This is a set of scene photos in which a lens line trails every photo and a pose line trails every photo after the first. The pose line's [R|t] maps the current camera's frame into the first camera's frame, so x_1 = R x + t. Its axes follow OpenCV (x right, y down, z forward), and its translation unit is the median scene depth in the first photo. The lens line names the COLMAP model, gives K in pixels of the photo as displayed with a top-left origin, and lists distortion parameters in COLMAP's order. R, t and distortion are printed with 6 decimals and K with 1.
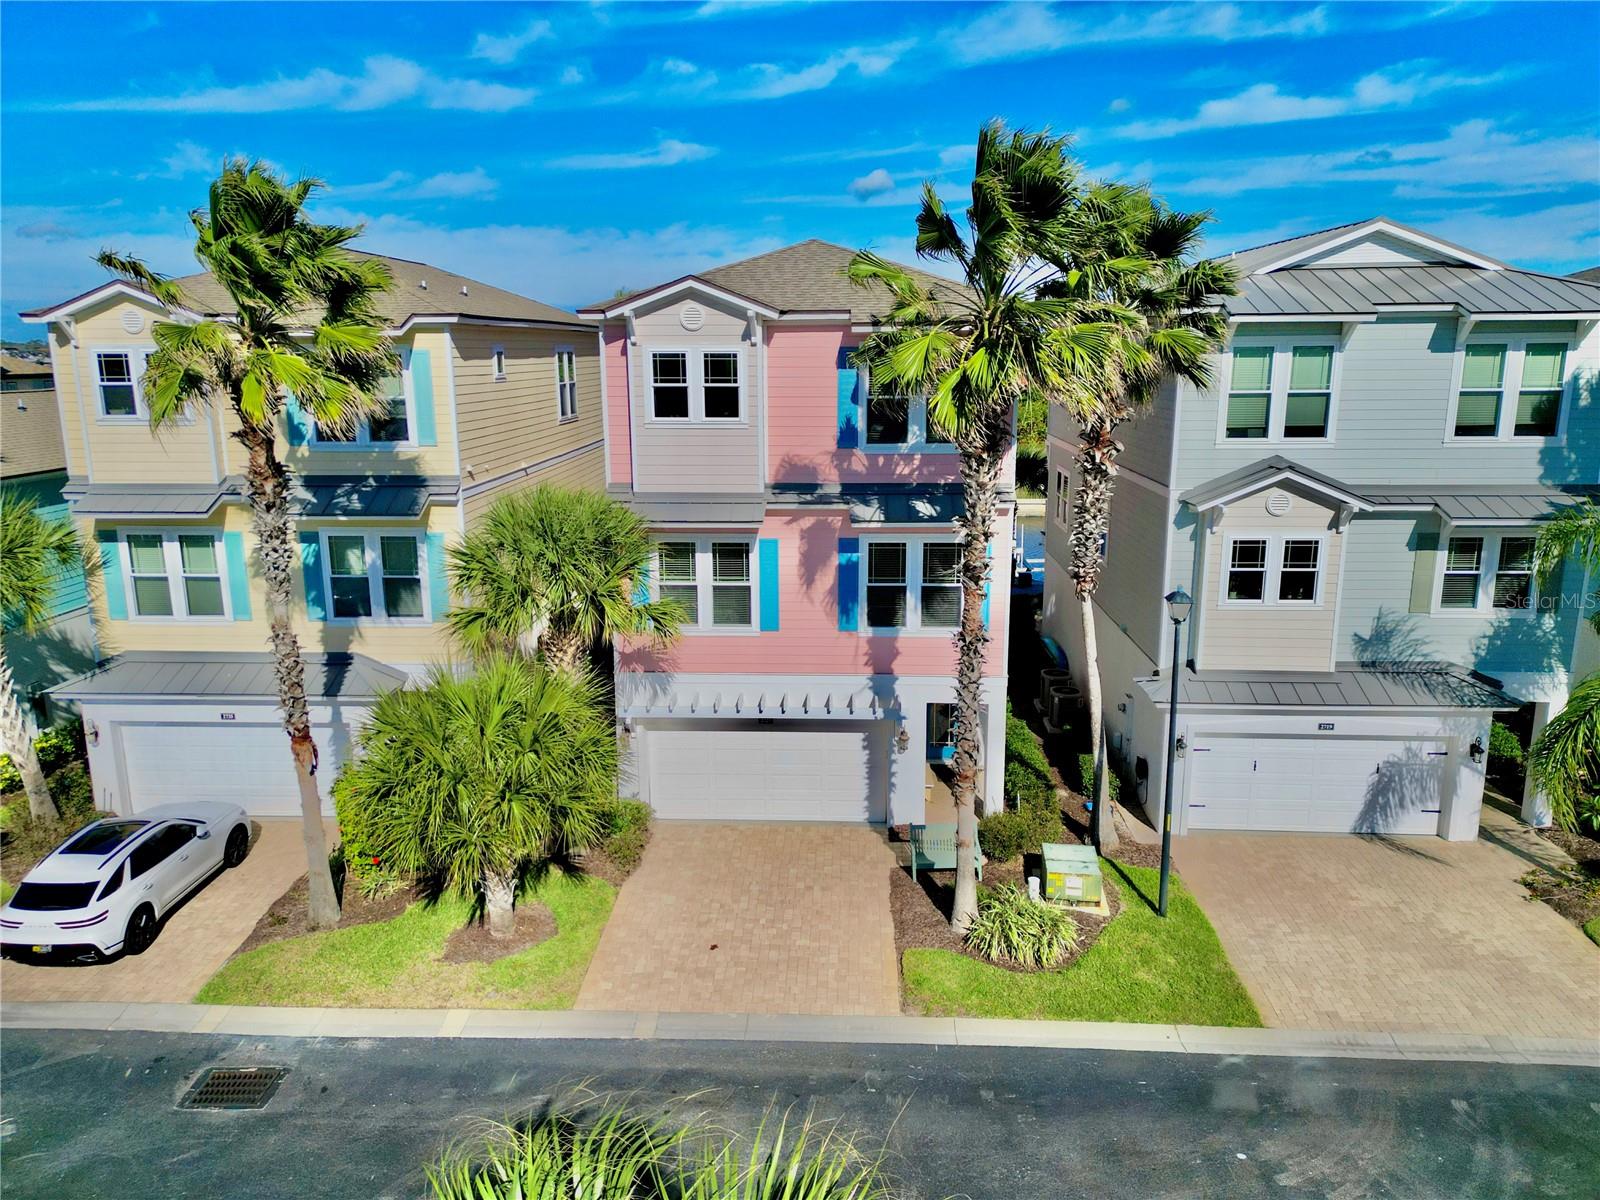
lens RADIAL K [[1114.6, 0, 800.0], [0, 1114.6, 600.0], [0, 0, 1]] dist [0.088955, -0.088477]
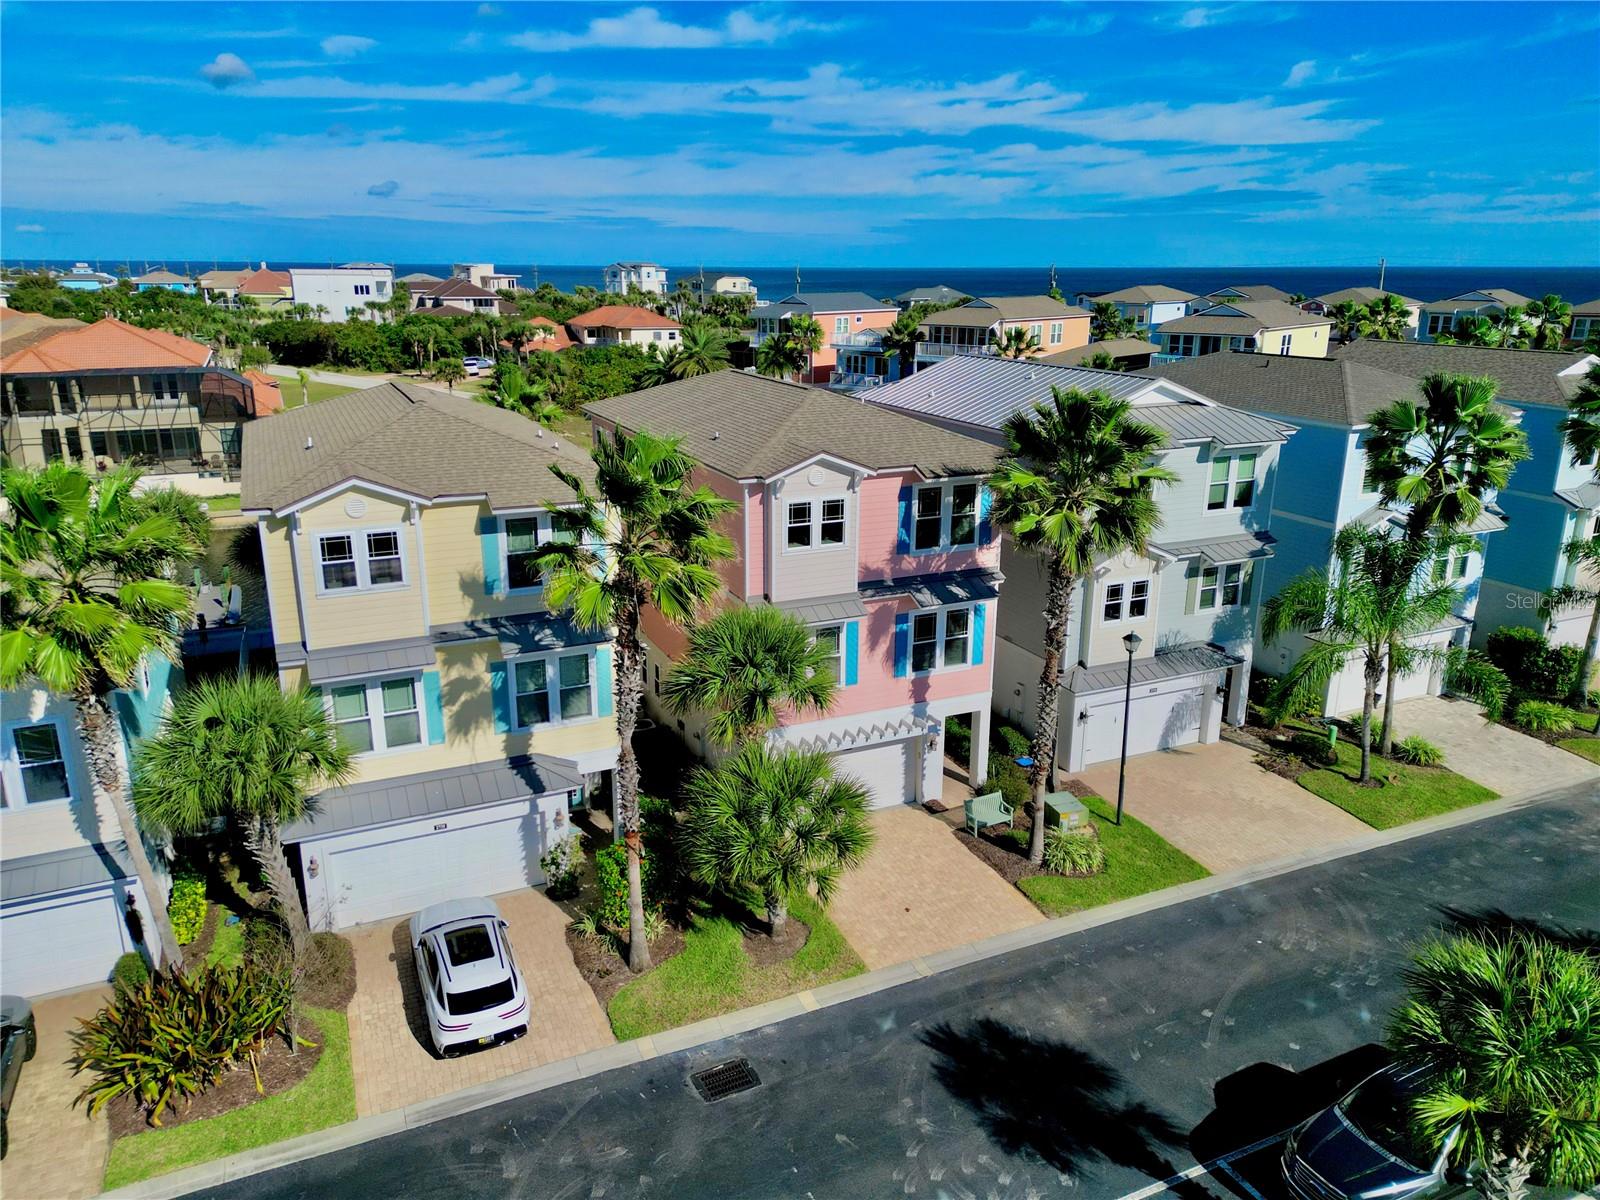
lens RADIAL K [[1114.6, 0, 800.0], [0, 1114.6, 600.0], [0, 0, 1]] dist [0.088955, -0.088477]
pose [[0.885251, -0.122276, 0.448753, -0.717825], [0.091808, 0.991780, 0.089131, -0.214391], [-0.455963, -0.037704, 0.889200, -0.213463]]
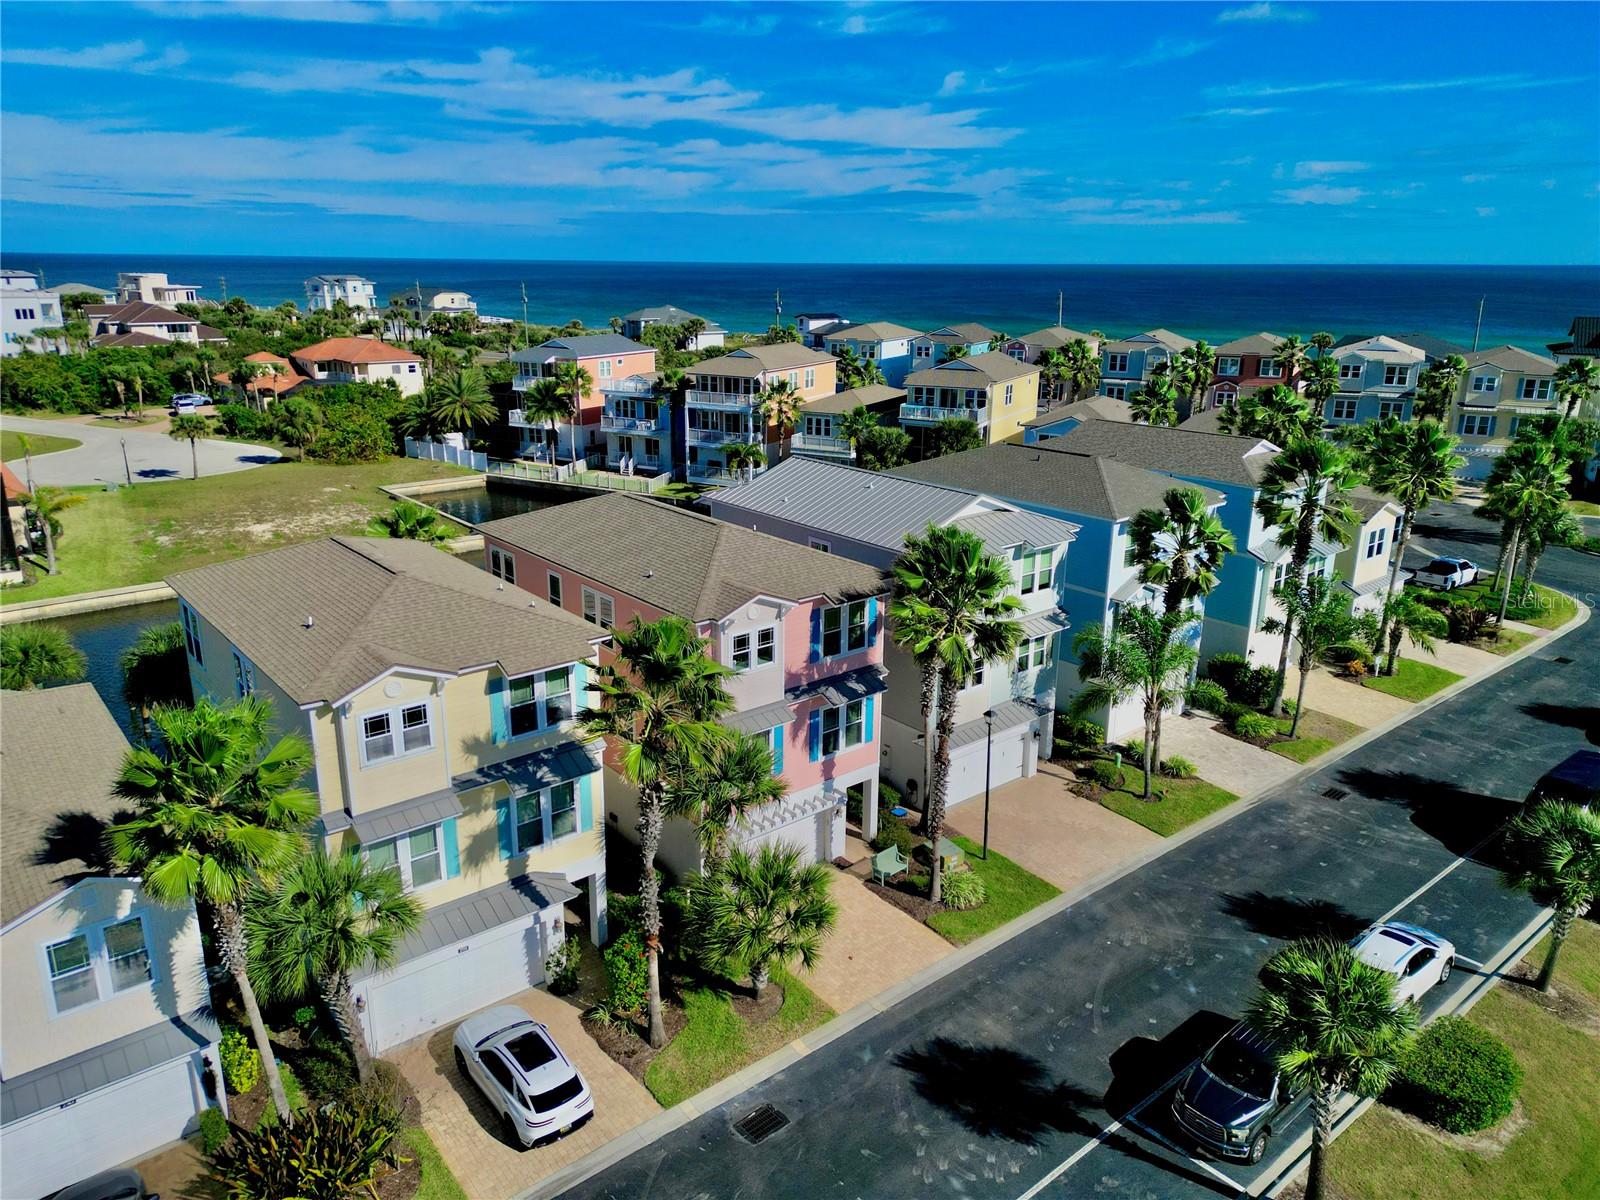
lens RADIAL K [[1114.7, 0, 800.0], [0, 1114.7, 600.0], [0, 0, 1]] dist [0.070724, -0.058233]
pose [[0.736284, -0.183649, 0.651275, -1.076966], [0.135559, 0.982987, 0.123934, -0.445866], [-0.662956, -0.002965, 0.748653, -0.284189]]
